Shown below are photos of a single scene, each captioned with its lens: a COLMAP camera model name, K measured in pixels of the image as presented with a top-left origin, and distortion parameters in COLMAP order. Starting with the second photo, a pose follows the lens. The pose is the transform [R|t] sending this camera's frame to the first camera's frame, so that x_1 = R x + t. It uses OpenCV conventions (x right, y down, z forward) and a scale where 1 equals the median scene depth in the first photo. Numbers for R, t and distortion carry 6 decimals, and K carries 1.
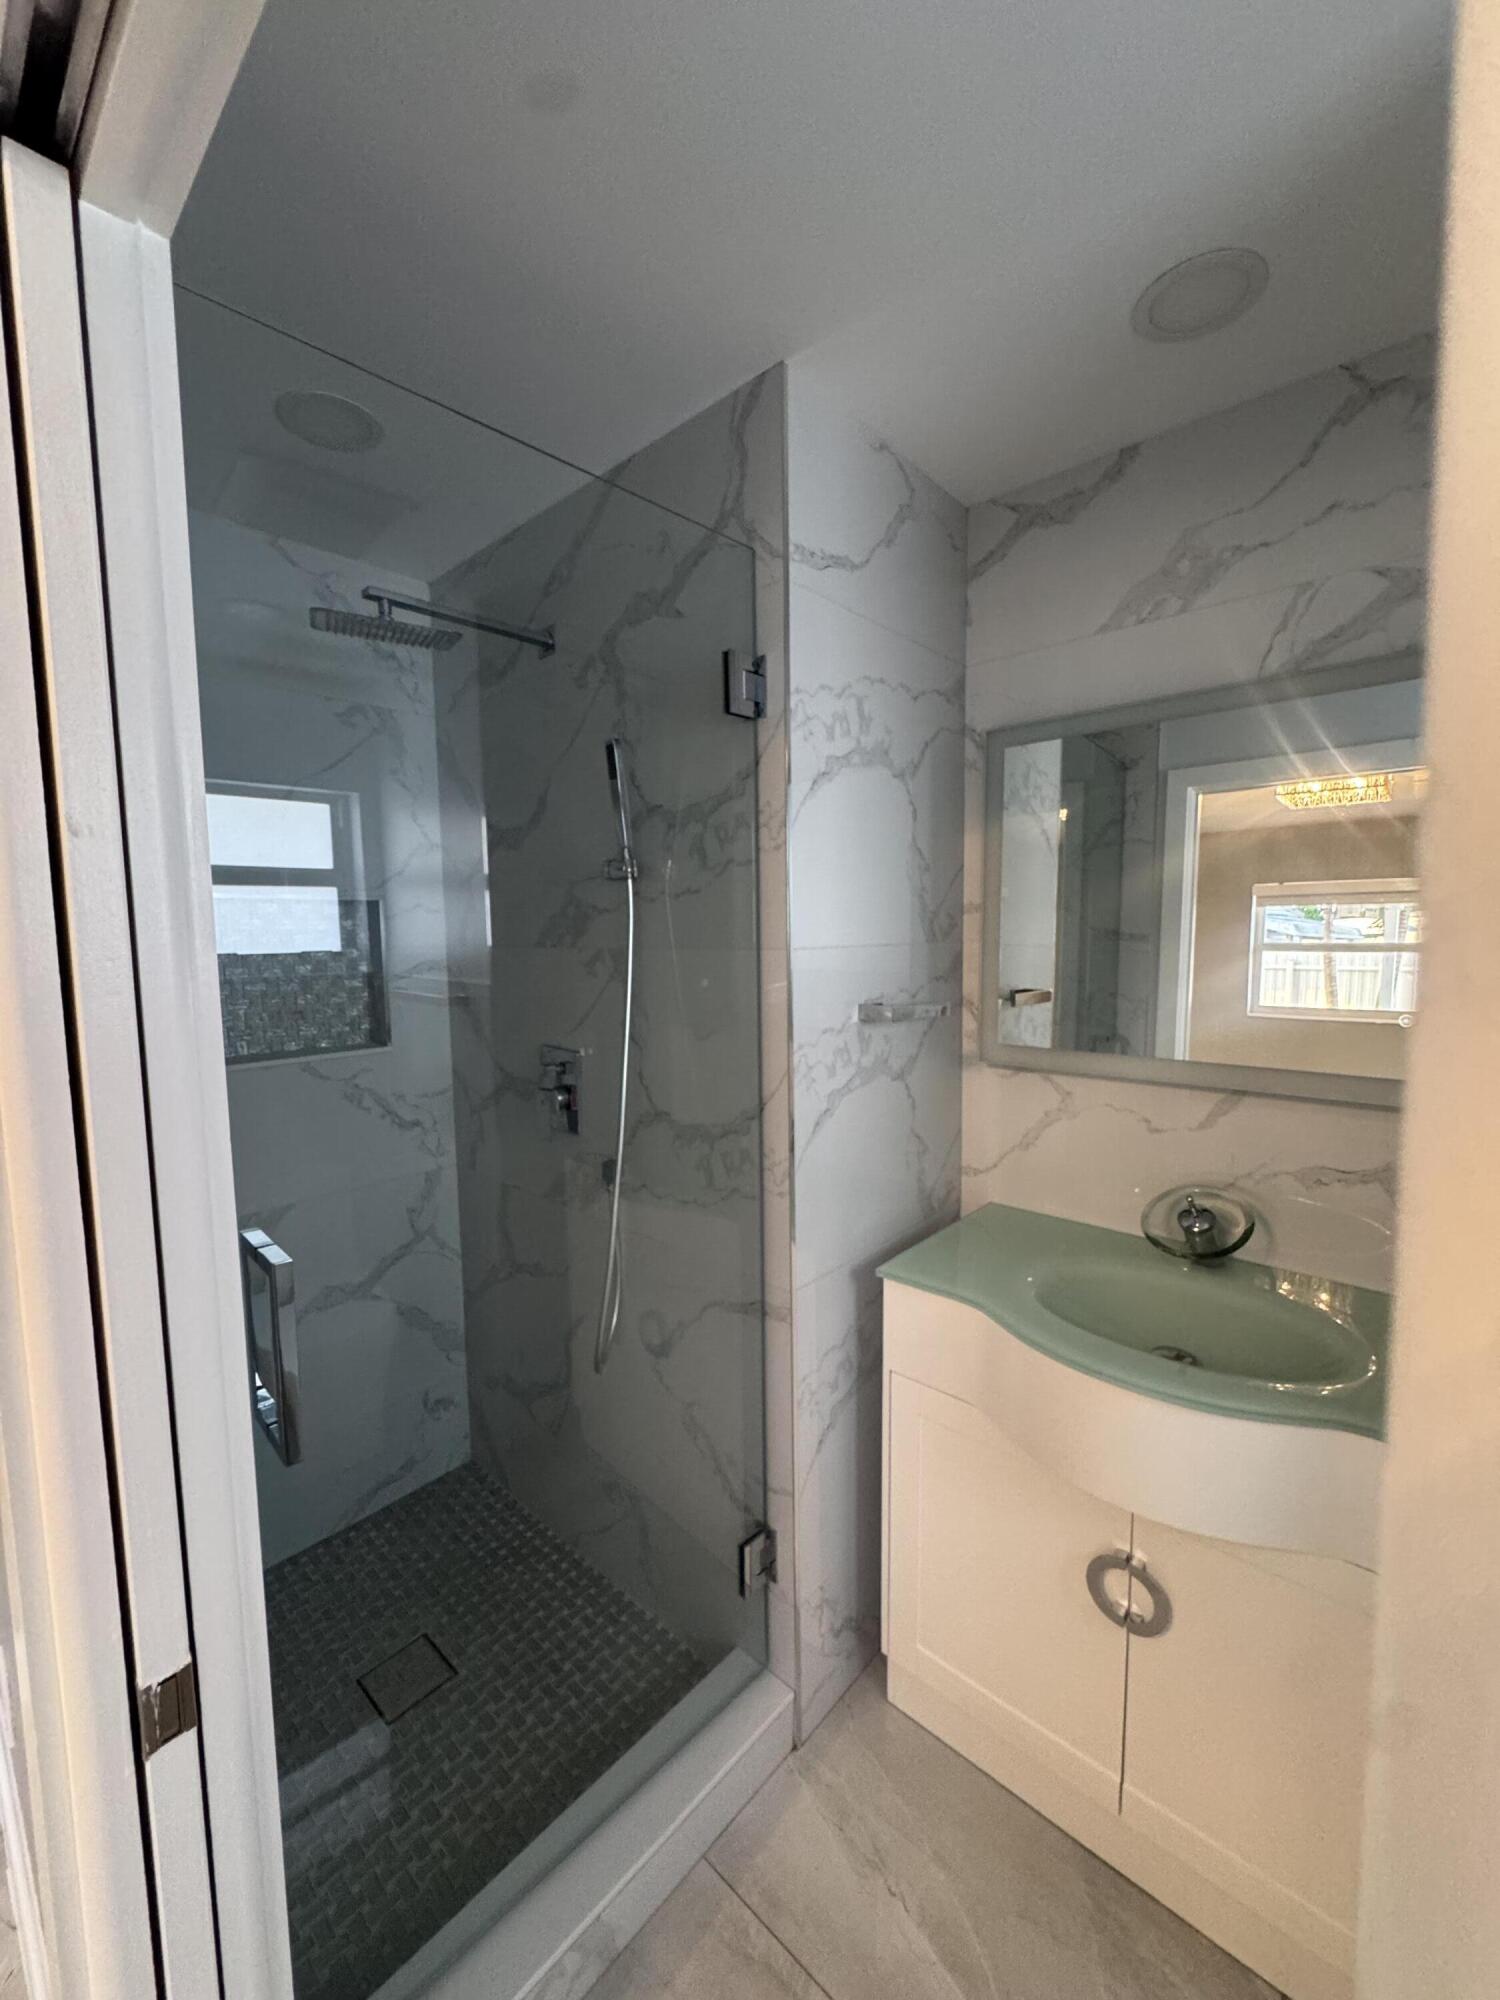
lens RADIAL K [[803.4, 0, 750.5], [0, 803.4, 1003.5], [0, 0, 1]] dist [-0.002016, -0.000085]
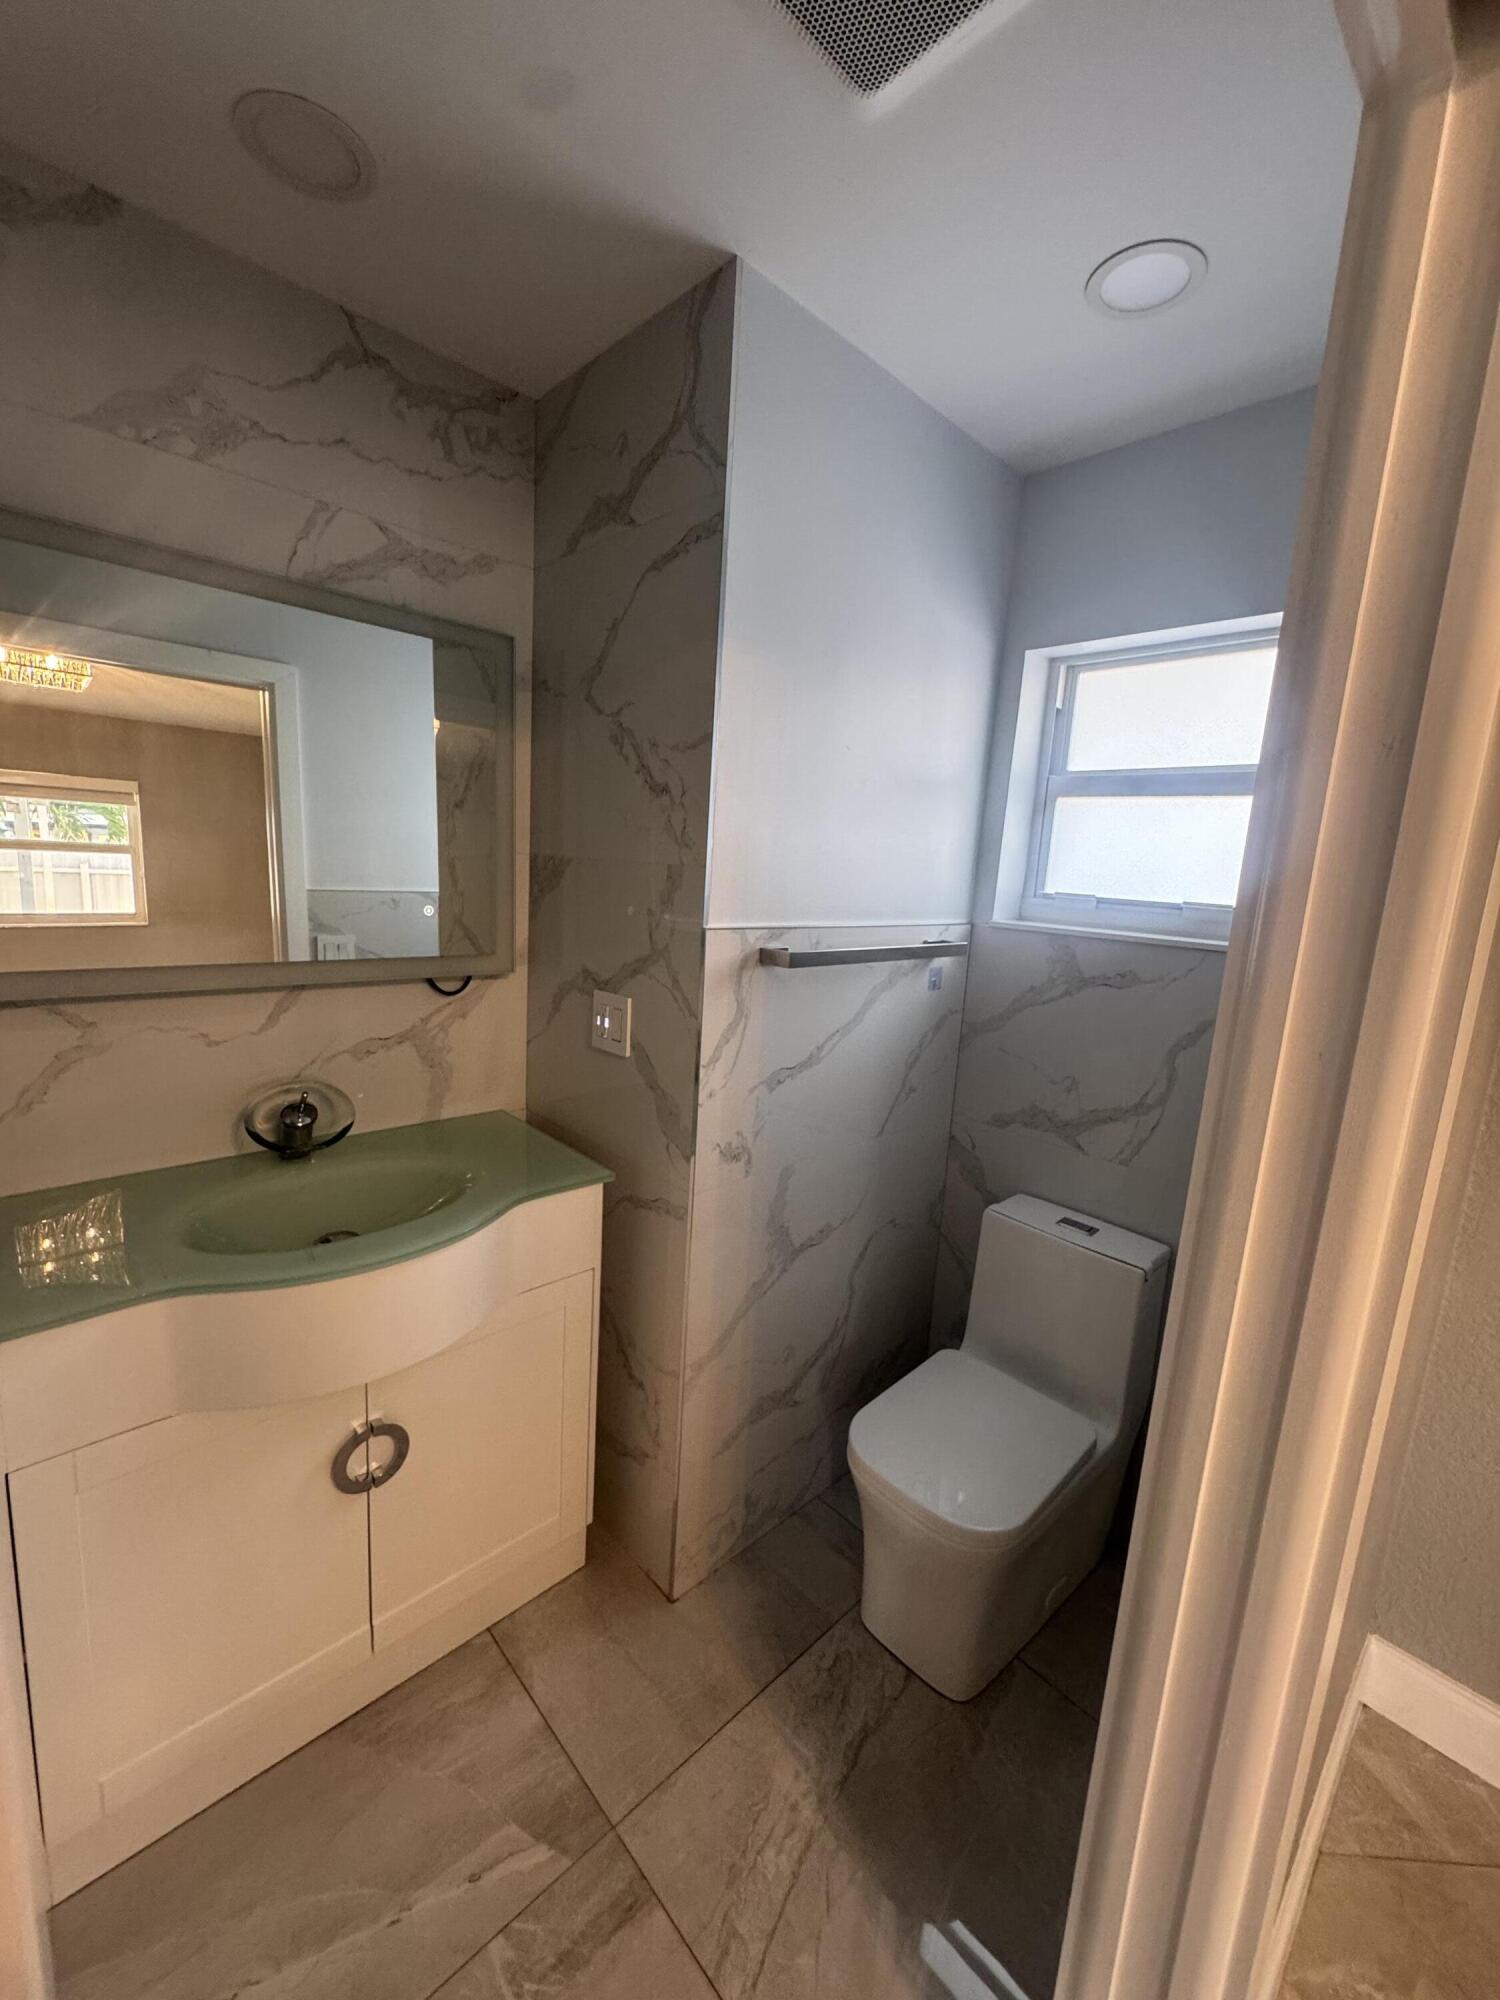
lens RADIAL K [[803.4, 0, 750.2], [0, 803.4, 1002.9], [0, 0, 1]] dist [-0.002016, -0.000085]
pose [[0.078183, -0.153821, 0.985001, -0.386832], [0.034791, 0.987844, 0.151504, -0.007558], [-0.996332, 0.022425, 0.082584, 0.334856]]
